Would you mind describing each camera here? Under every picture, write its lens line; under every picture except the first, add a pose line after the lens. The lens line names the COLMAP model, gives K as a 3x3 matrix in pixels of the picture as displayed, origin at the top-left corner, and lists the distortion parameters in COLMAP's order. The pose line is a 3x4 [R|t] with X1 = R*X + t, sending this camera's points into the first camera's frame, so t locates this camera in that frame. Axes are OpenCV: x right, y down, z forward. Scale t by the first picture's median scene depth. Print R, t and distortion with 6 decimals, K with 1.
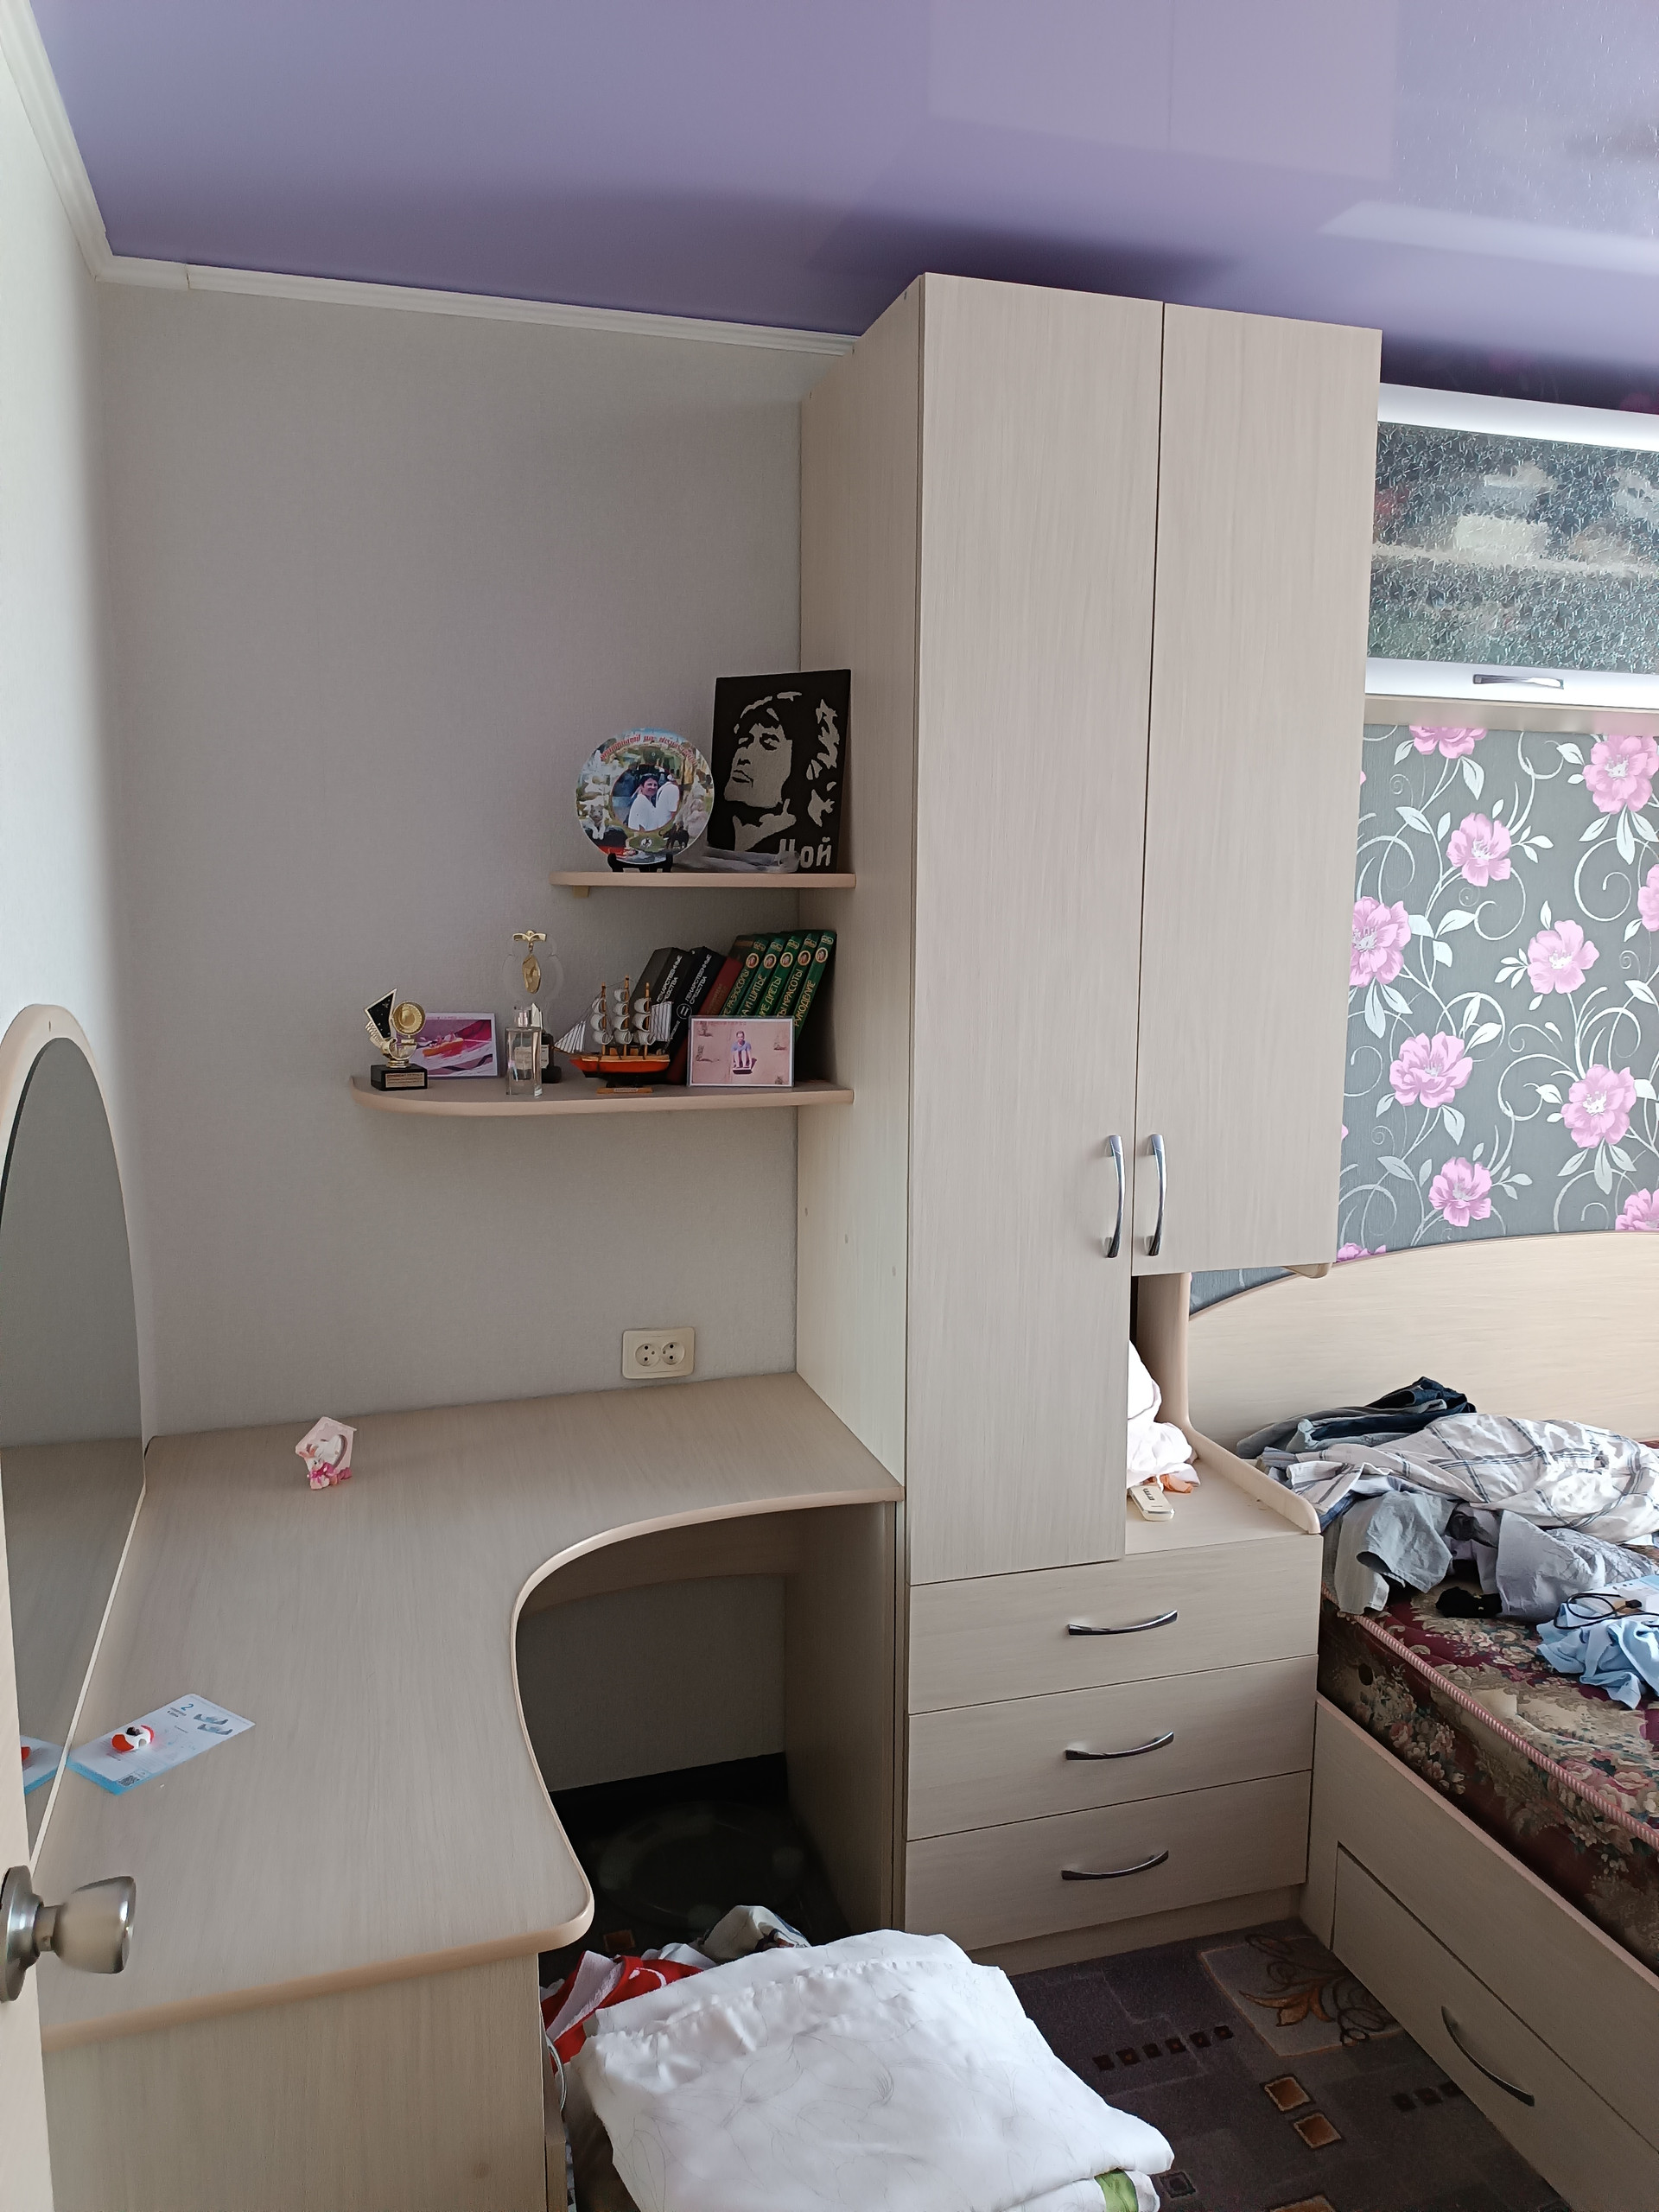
lens RADIAL K [[1572.7, 0, 797.3], [0, 1572.7, 1066.2], [0, 0, 1]] dist [-0.007083, -0.000801]
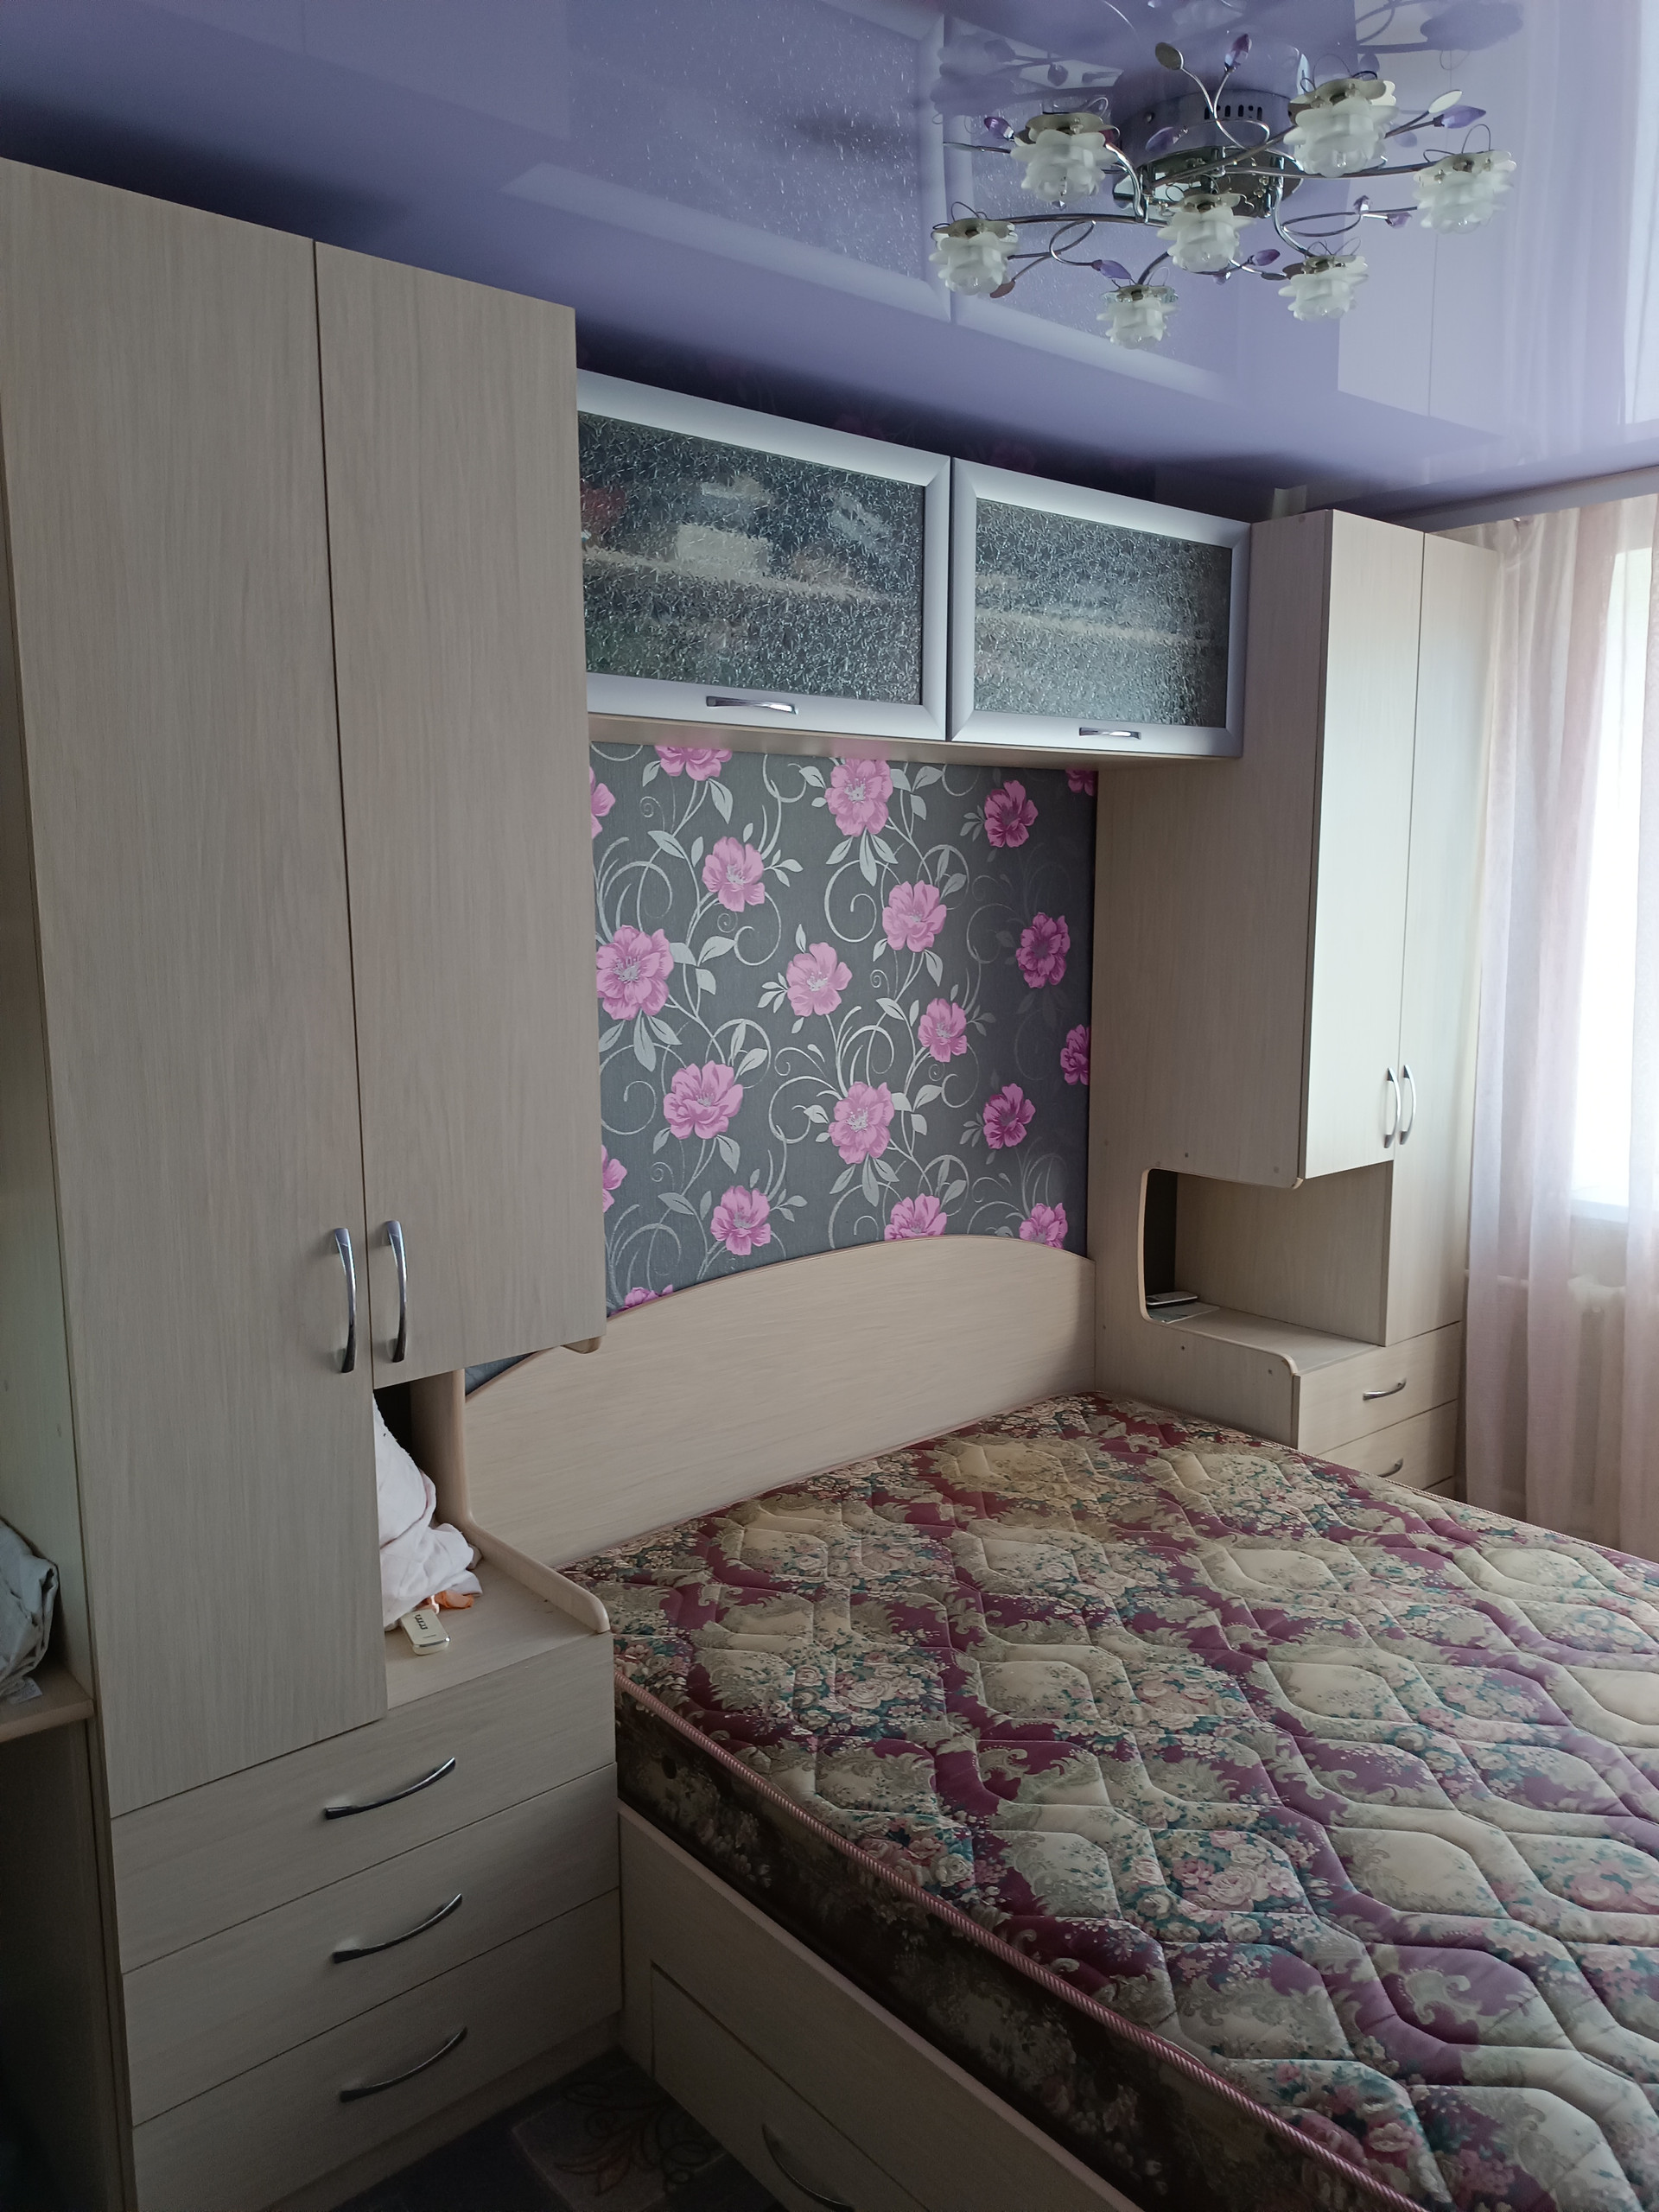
lens RADIAL K [[1572.7, 0, 797.3], [0, 1572.7, 1066.2], [0, 0, 1]] dist [-0.007083, -0.000801]
pose [[0.910666, -0.061749, 0.408502, 0.068568], [0.062033, 0.997995, 0.012567, -0.030530], [-0.408459, 0.013896, 0.912671, 0.101891]]
